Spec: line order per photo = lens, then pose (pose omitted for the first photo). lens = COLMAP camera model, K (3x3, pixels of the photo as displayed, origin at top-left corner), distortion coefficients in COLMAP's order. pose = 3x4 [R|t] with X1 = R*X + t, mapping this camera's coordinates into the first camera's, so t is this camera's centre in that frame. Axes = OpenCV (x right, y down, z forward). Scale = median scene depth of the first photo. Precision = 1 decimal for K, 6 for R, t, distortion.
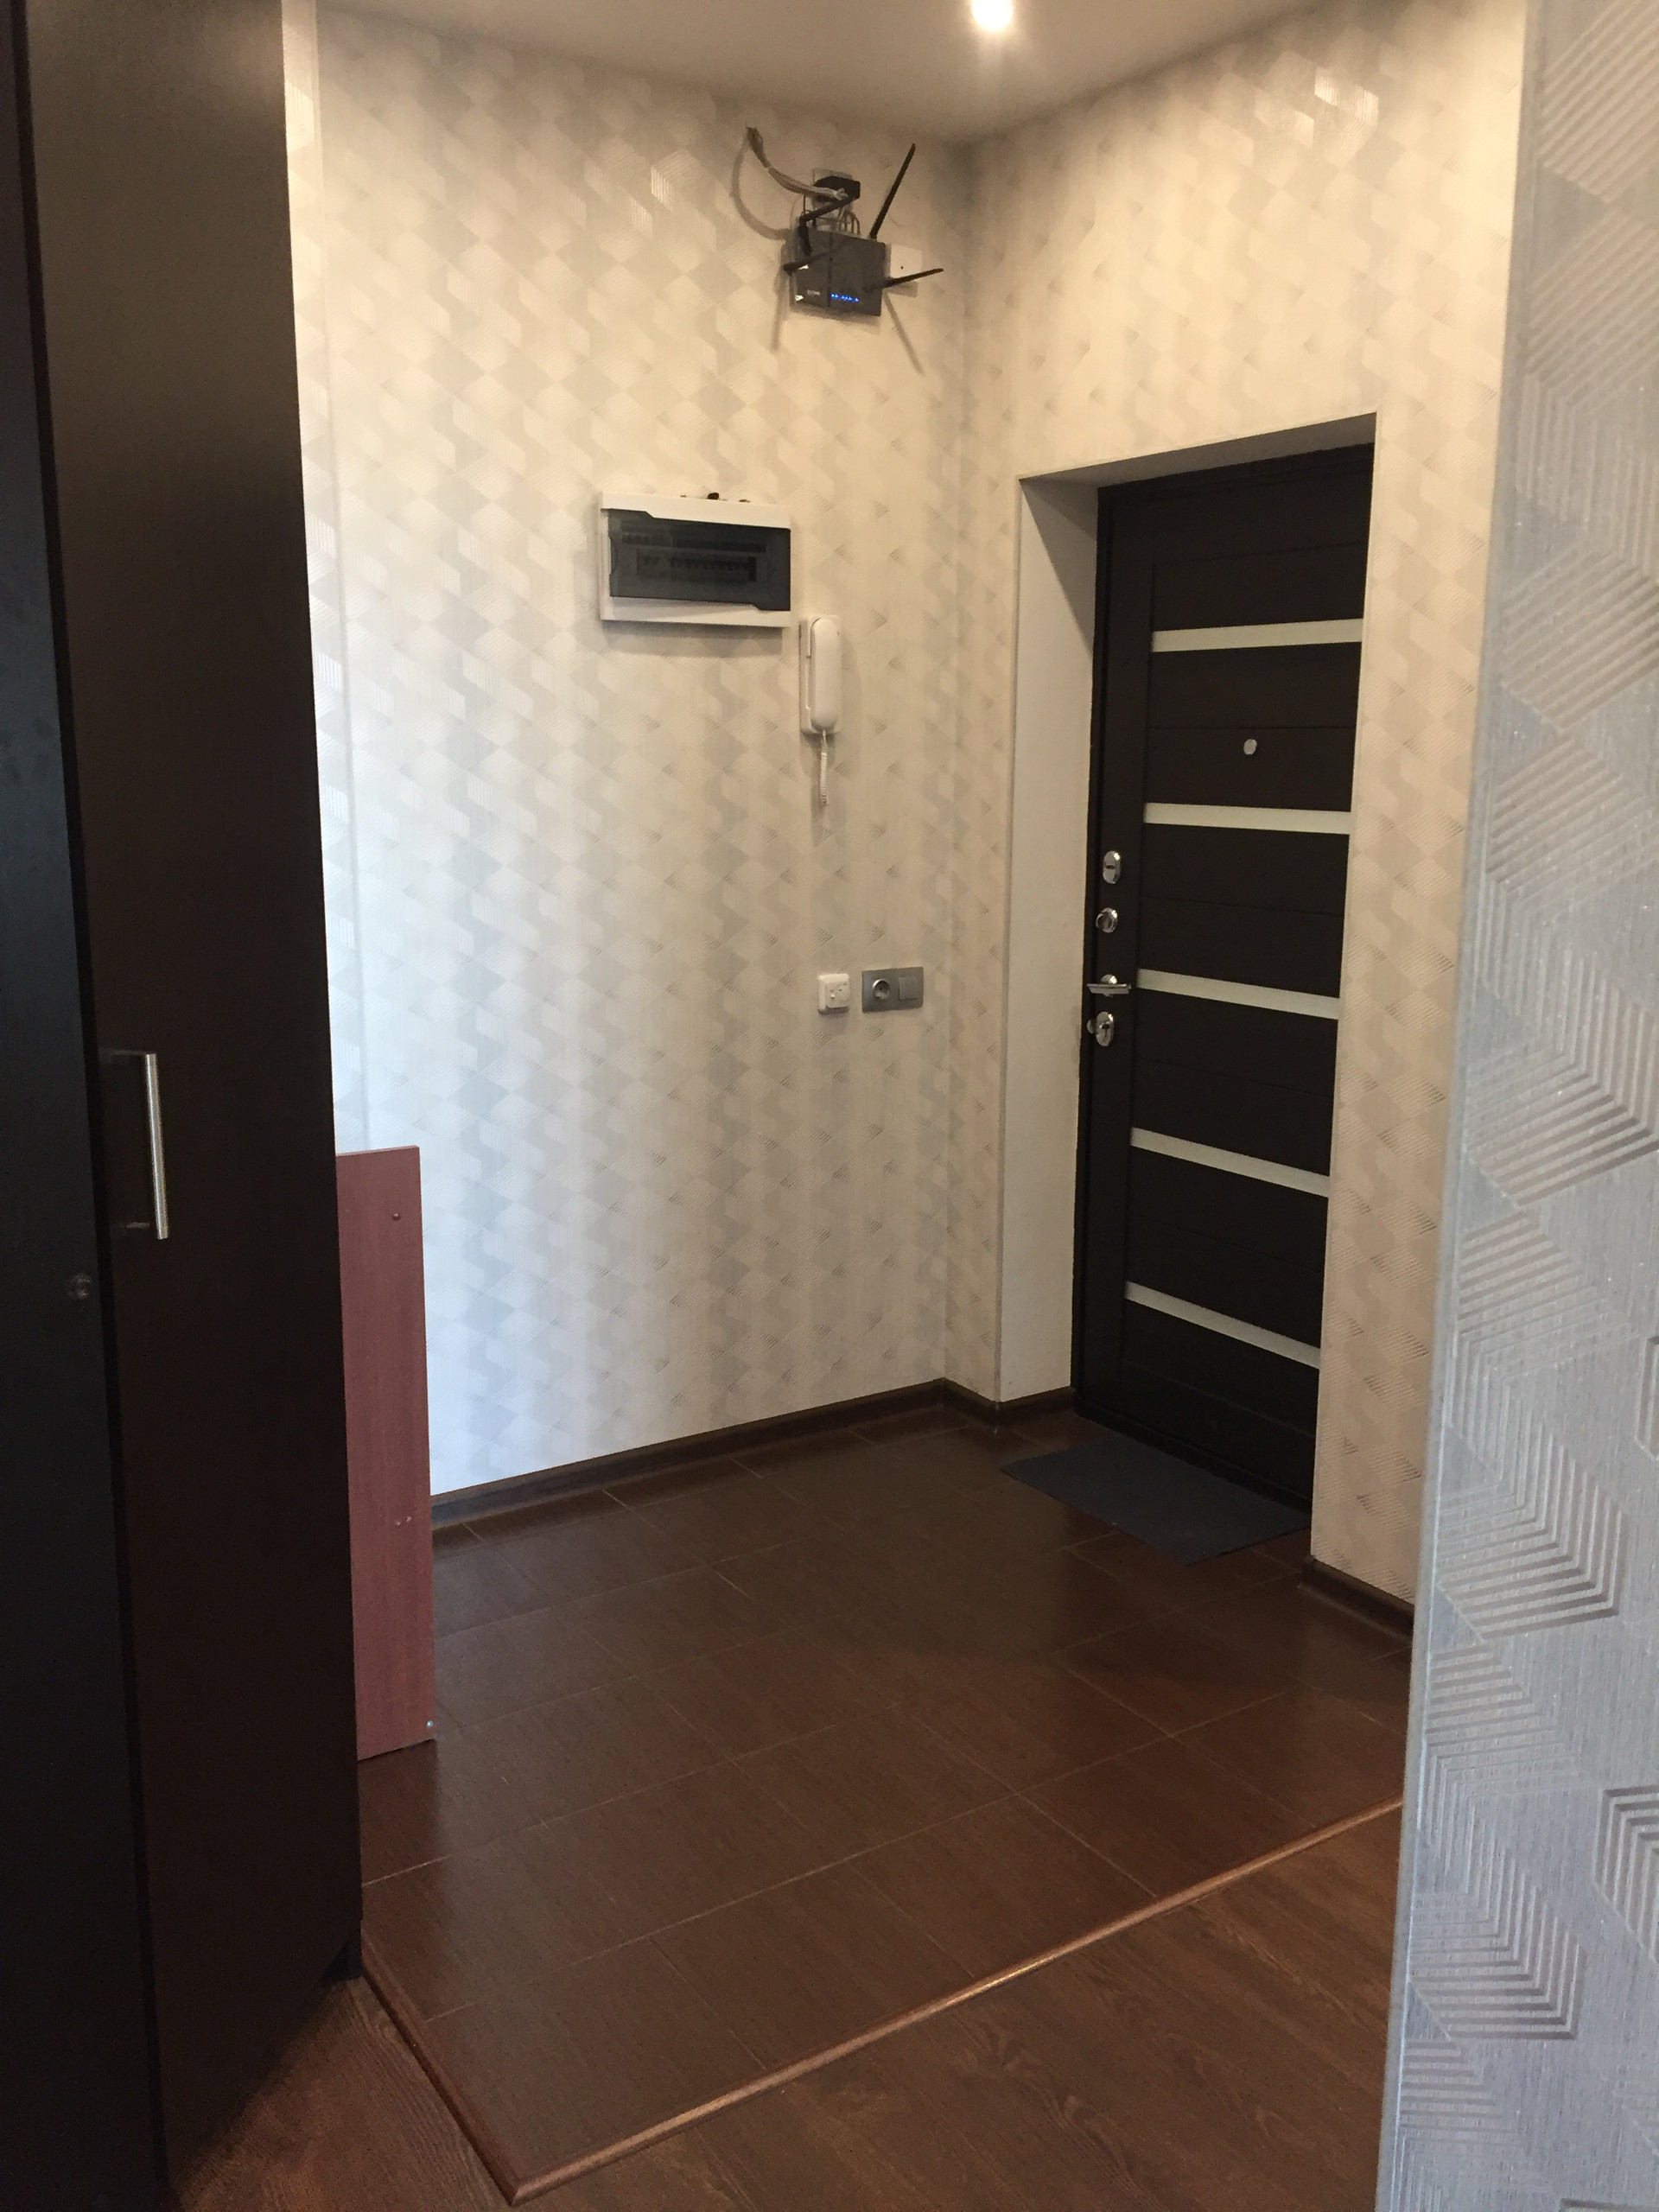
lens RADIAL K [[1882.8, 0, 829.5], [0, 1882.8, 1106.0], [0, 0, 1]] dist [0.097186, -0.149170]
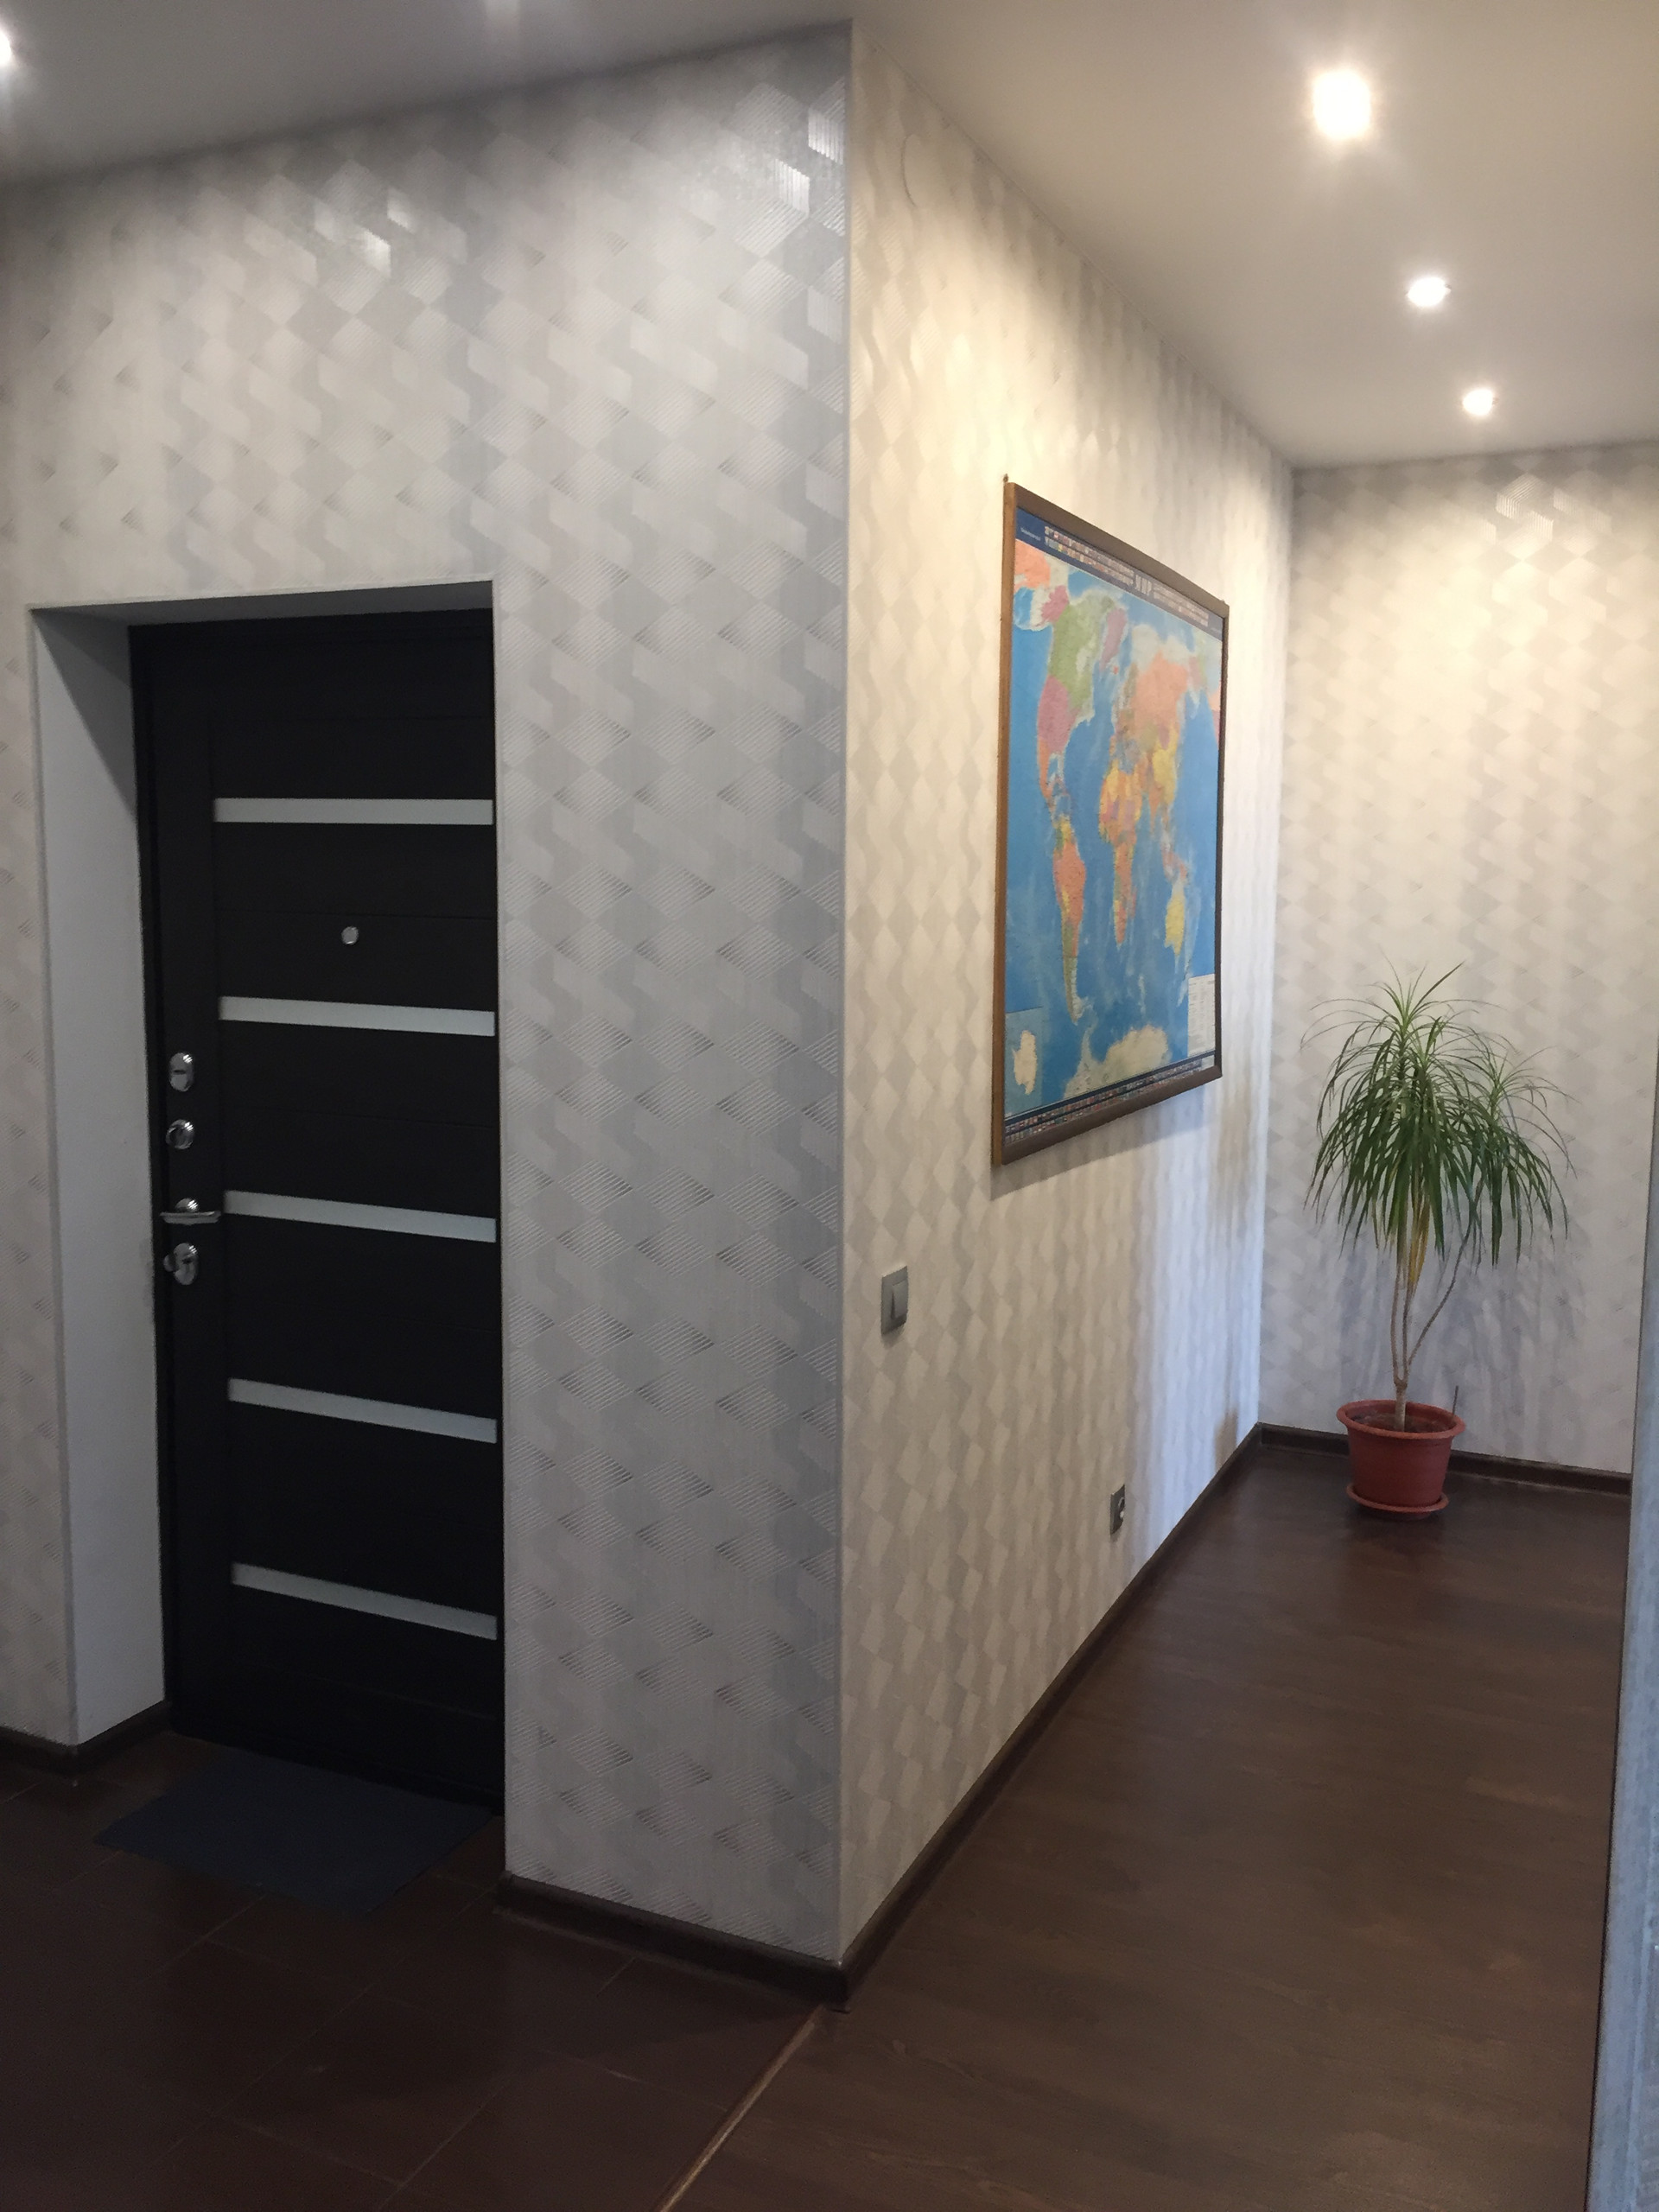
lens RADIAL K [[1882.8, 0, 829.5], [0, 1882.8, 1106.0], [0, 0, 1]] dist [0.097186, -0.149170]
pose [[0.853385, -0.058991, 0.517933, -0.046571], [0.090693, 0.995225, -0.036080, -0.060725], [-0.513332, 0.077763, 0.854660, 0.149924]]
